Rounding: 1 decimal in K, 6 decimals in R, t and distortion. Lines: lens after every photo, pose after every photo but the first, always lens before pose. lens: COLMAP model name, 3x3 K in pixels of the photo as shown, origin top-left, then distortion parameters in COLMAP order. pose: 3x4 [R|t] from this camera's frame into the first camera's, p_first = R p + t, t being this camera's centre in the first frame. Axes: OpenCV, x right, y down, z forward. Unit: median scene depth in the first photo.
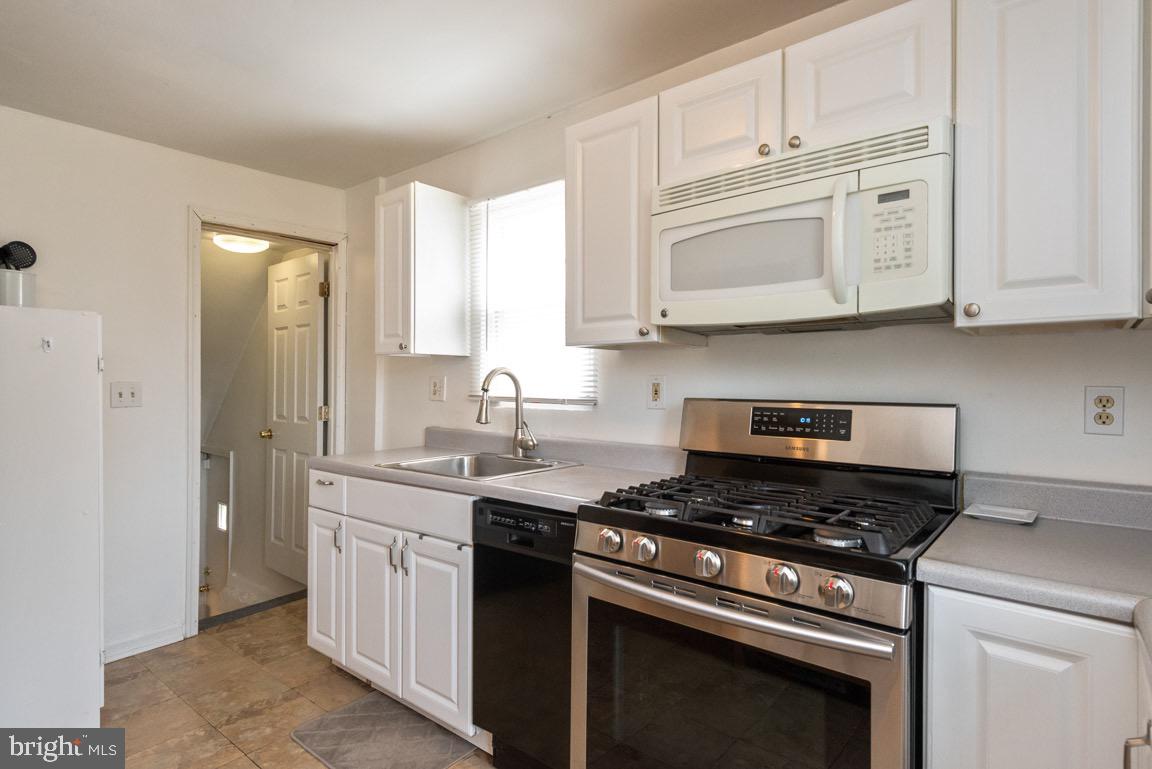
lens RADIAL K [[605.0, 0, 576.0], [0, 605.0, 384.5], [0, 0, 1]] dist [-0.002581, -0.000533]
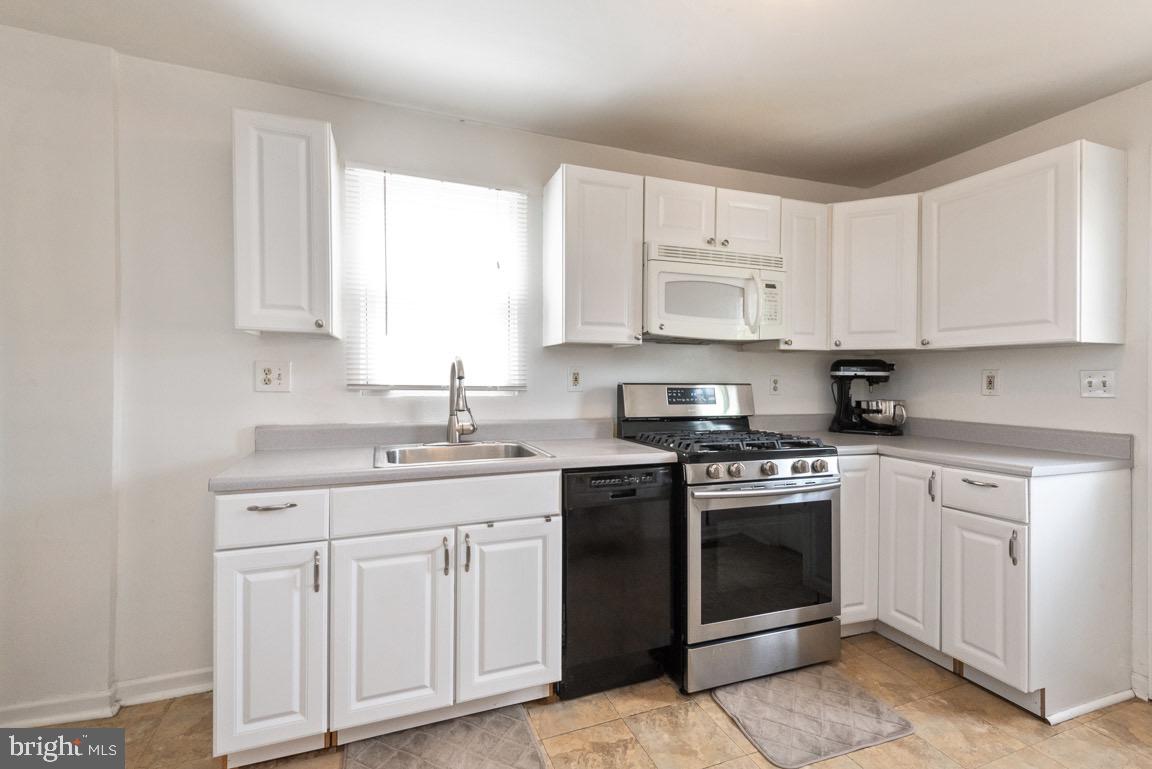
lens RADIAL K [[532.4, 0, 576.0], [0, 532.4, 384.5], [0, 0, 1]] dist [0.001519, -0.000237]
pose [[0.478878, -0.012093, 0.877798, -1.027723], [-0.005309, 0.999847, 0.016671, 0.005292], [-0.877865, -0.012644, 0.478741, 0.493000]]
